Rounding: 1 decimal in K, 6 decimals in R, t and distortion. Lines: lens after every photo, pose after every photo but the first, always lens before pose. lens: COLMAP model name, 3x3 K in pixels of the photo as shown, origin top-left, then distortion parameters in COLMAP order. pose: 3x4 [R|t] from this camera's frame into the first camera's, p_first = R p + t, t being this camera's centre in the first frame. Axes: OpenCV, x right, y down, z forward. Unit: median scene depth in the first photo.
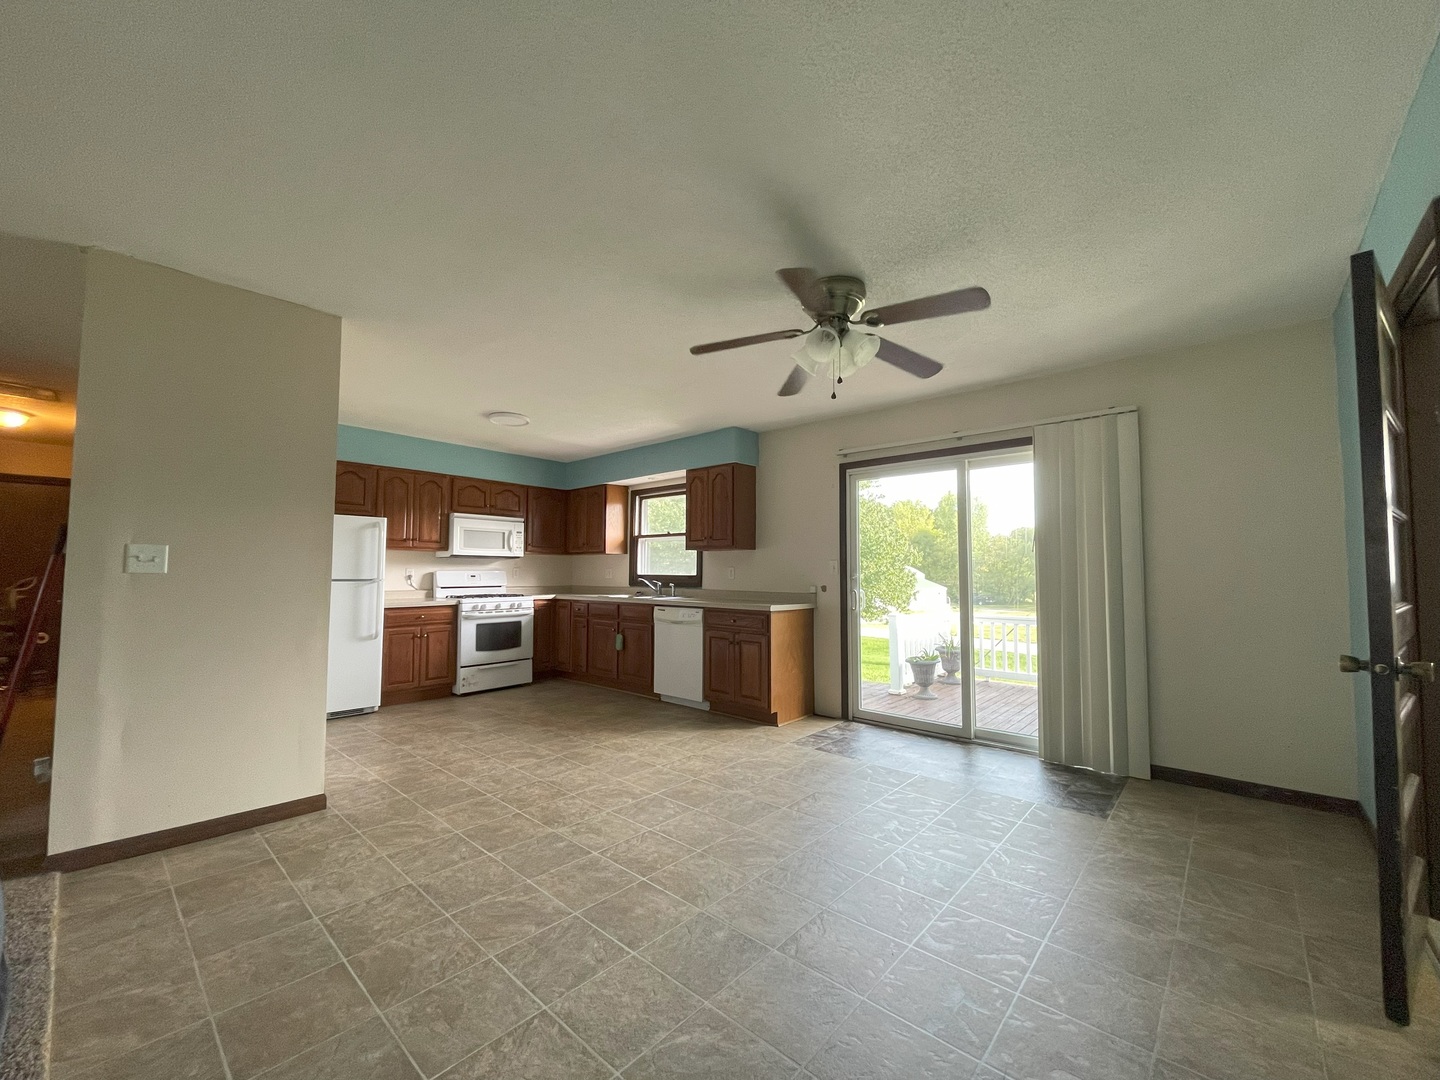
lens RADIAL K [[581.1, 0, 709.7], [0, 581.1, 546.4], [0, 0, 1]] dist [0.003337, 0.000117]
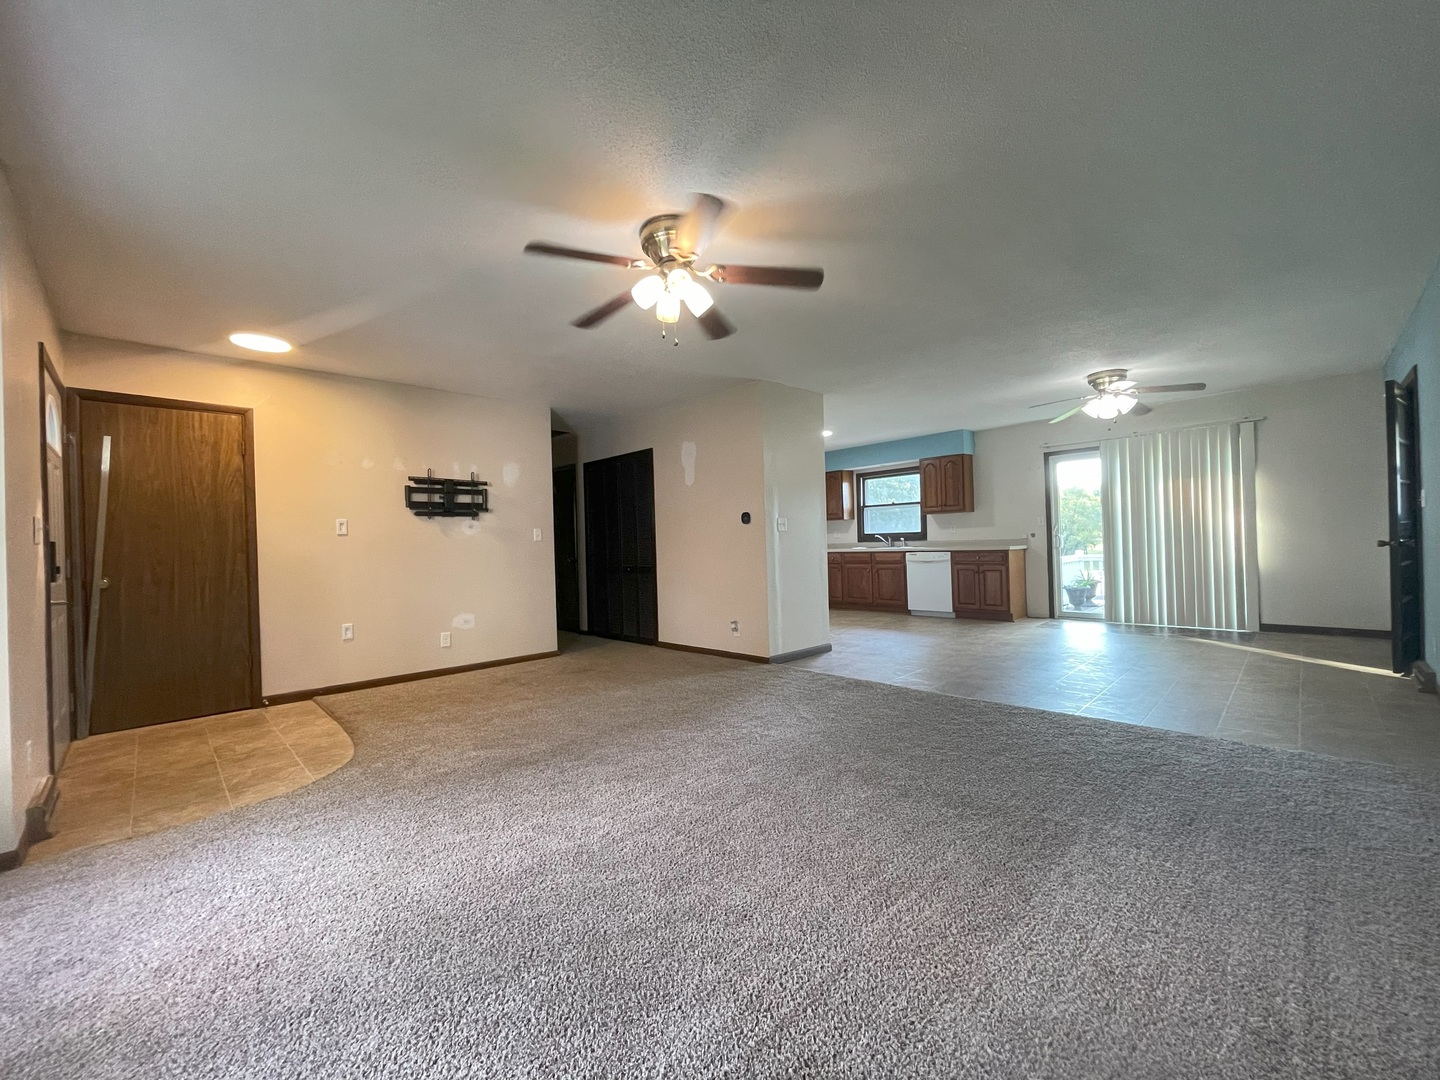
lens RADIAL K [[581.1, 0, 717.6], [0, 581.1, 536.4], [0, 0, 1]] dist [0.003337, 0.000117]
pose [[0.998060, -0.037702, -0.049538, -0.483131], [0.039291, 0.998732, 0.031488, -0.003861], [0.048288, -0.033374, 0.998276, -0.489882]]
